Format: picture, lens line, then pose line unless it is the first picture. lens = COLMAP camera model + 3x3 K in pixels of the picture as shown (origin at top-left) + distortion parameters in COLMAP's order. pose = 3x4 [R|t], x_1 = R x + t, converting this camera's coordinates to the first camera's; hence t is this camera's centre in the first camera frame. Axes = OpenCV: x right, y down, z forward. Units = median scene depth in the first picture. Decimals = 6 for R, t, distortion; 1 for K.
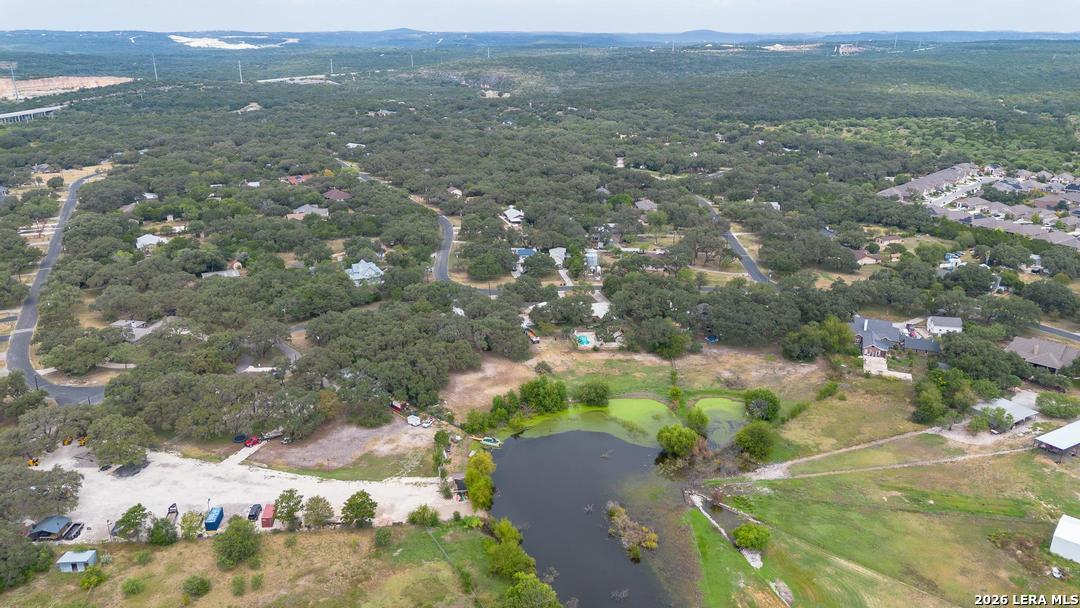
lens RADIAL K [[772.8, 0, 540.0], [0, 772.8, 296.7], [0, 0, 1]] dist [0.049102, -0.060254]
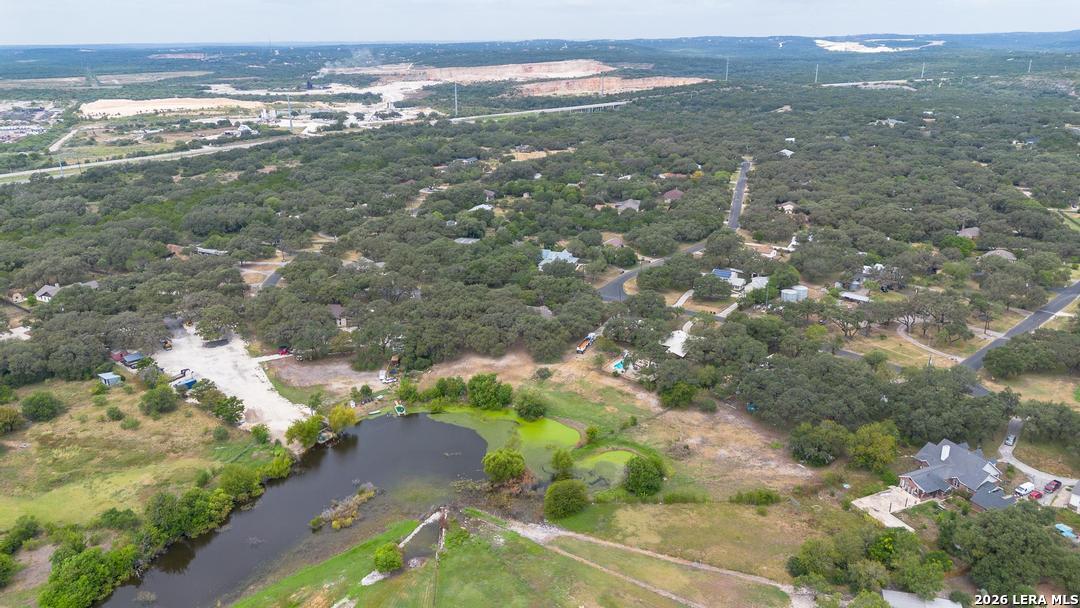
lens RADIAL K [[772.8, 0, 540.1], [0, 772.8, 304.2], [0, 0, 1]] dist [0.049102, -0.060254]
pose [[0.712717, 0.219158, -0.666336, 0.641373], [-0.216107, 0.972337, 0.088653, -0.082003], [0.667332, 0.080816, 0.740363, 0.249668]]
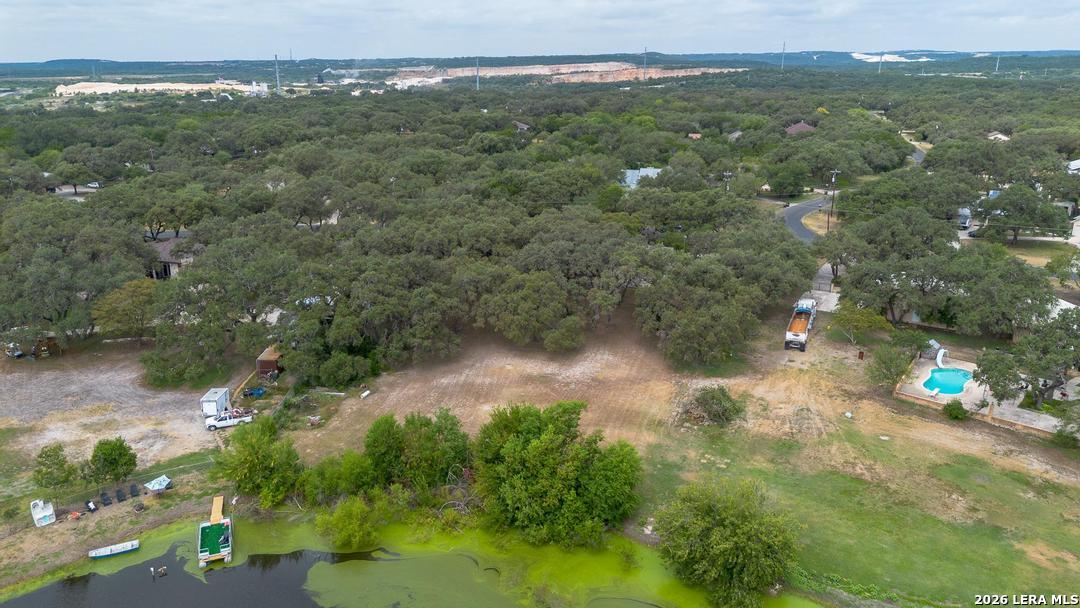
lens RADIAL K [[772.8, 0, 536.8], [0, 772.8, 299.8], [0, 0, 1]] dist [0.049102, -0.060254]
pose [[0.689260, 0.205058, -0.694889, 0.165555], [-0.225570, 0.972179, 0.063142, 0.045579], [0.688504, 0.113225, 0.716339, 0.710340]]
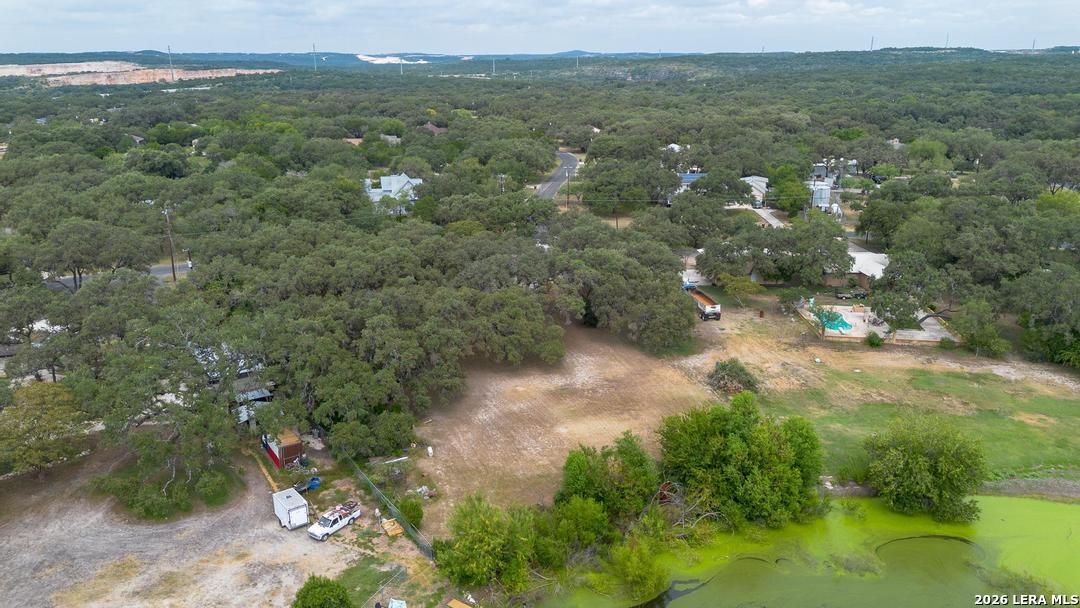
lens RADIAL K [[772.8, 0, 536.9], [0, 772.8, 304.2], [0, 0, 1]] dist [0.049102, -0.060254]
pose [[0.976848, 0.058498, -0.205782, -0.012610], [-0.063362, 0.997844, -0.017117, 0.069505], [0.204337, 0.029760, 0.978448, 0.620978]]
